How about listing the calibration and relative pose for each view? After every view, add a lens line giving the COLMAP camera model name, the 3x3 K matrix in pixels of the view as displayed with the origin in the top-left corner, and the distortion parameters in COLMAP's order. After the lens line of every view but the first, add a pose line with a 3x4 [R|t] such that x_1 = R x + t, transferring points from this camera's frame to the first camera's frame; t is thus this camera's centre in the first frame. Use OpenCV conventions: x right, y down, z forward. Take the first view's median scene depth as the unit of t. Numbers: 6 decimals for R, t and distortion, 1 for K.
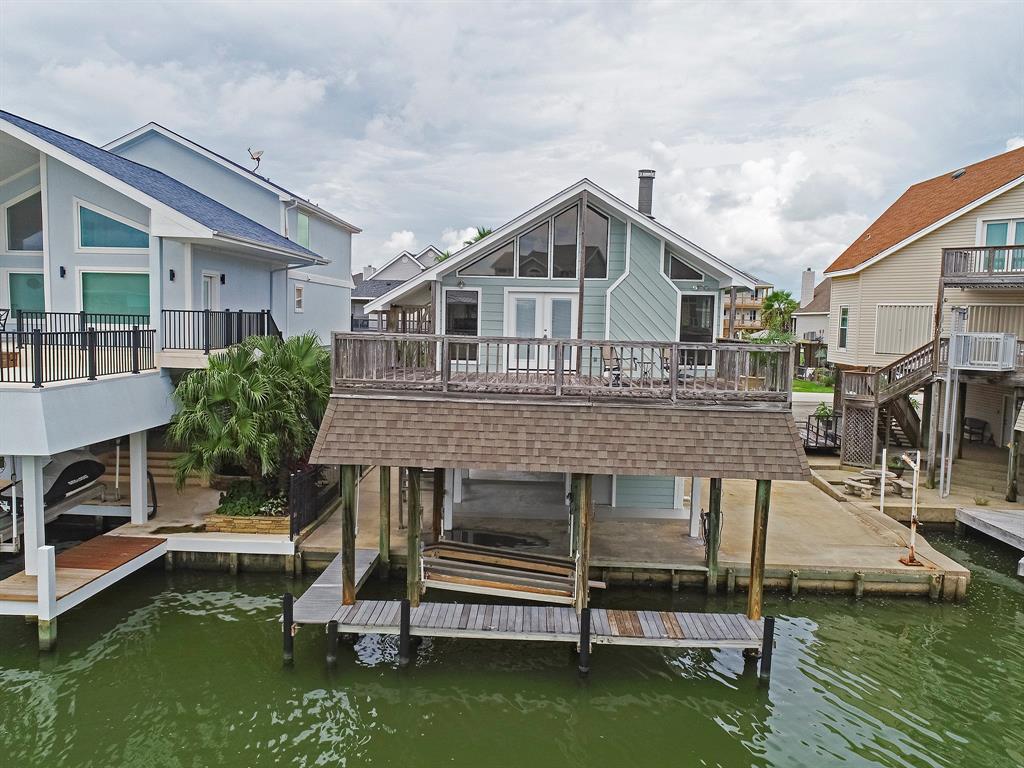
lens RADIAL K [[769.3, 0, 513.1], [0, 769.3, 386.0], [0, 0, 1]] dist [0.005579, 0.004487]
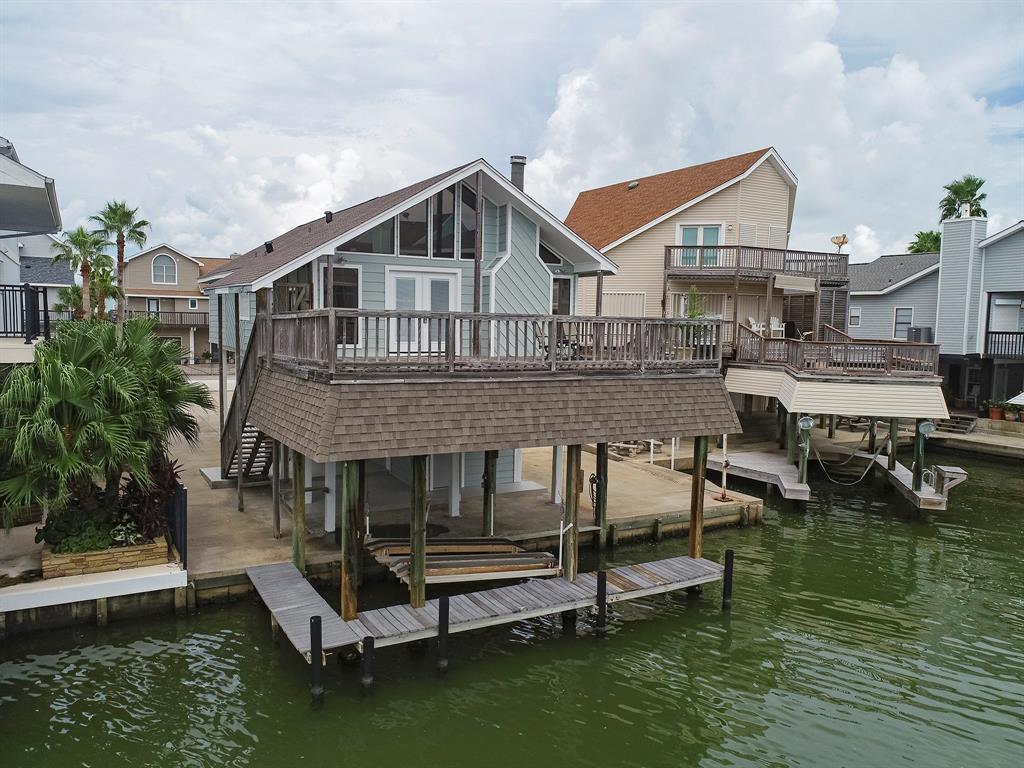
lens RADIAL K [[769.3, 0, 510.6], [0, 769.3, 384.8], [0, 0, 1]] dist [0.005579, 0.004487]
pose [[0.856817, -0.051247, 0.513068, -0.405946], [0.047177, 0.998667, 0.020966, 0.005385], [-0.513458, 0.006241, 0.858092, 0.123855]]
